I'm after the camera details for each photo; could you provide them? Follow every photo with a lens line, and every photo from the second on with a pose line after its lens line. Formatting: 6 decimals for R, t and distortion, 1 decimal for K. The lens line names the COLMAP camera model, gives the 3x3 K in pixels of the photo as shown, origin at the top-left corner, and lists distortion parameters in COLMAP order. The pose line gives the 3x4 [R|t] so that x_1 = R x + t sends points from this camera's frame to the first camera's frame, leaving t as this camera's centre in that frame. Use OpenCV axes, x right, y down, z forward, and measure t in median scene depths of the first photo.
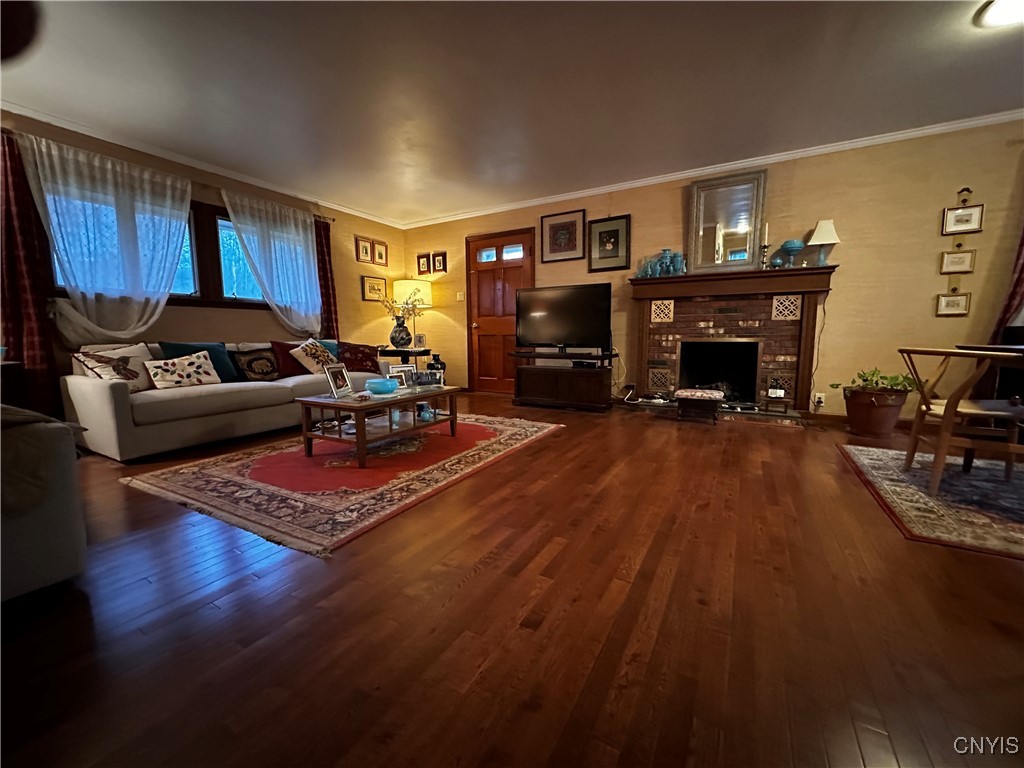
lens RADIAL K [[407.8, 0, 512.0], [0, 407.8, 384.0], [0, 0, 1]] dist [-0.002438, 0.000281]
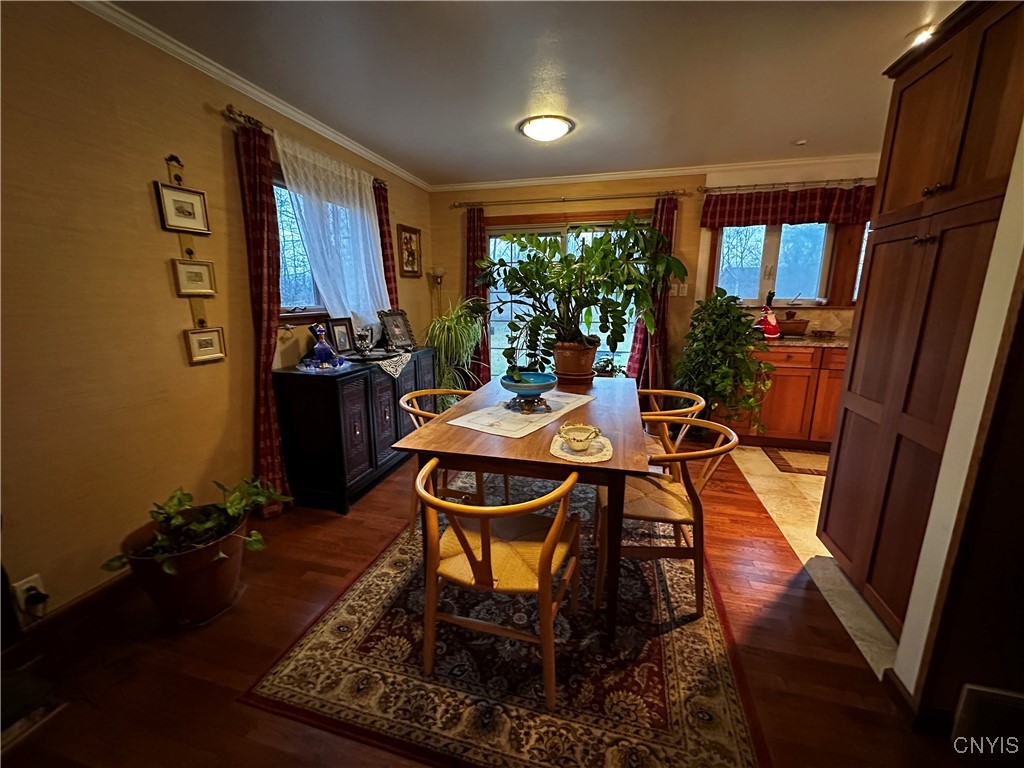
lens RADIAL K [[407.8, 0, 512.0], [0, 407.8, 384.0], [0, 0, 1]] dist [-0.002438, 0.000281]
pose [[-0.258474, -0.196763, 0.945767, 0.342537], [0.117160, 0.965424, 0.232872, -0.233068], [-0.958887, 0.170998, -0.226484, 0.703082]]
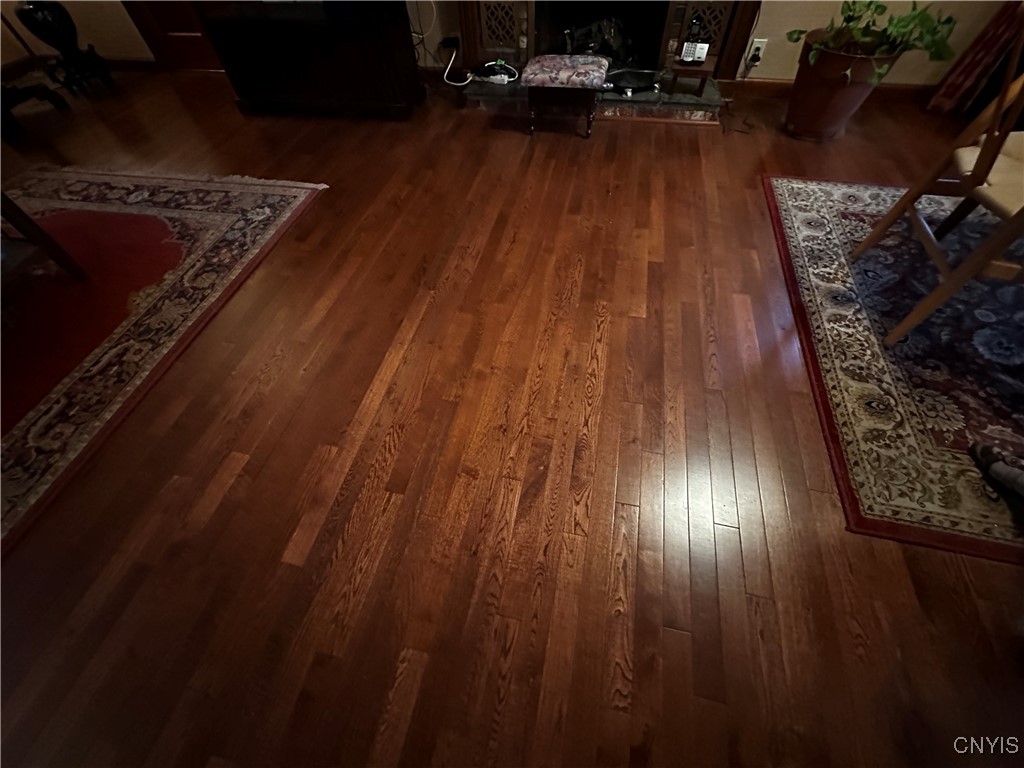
lens RADIAL K [[407.8, 0, 512.0], [0, 407.8, 384.0], [0, 0, 1]] dist [-0.002438, 0.000281]
pose [[0.952910, -0.262635, 0.151611, 0.239213], [0.068723, 0.673963, 0.735562, -0.111547], [-0.295365, -0.690505, 0.660275, 0.452499]]
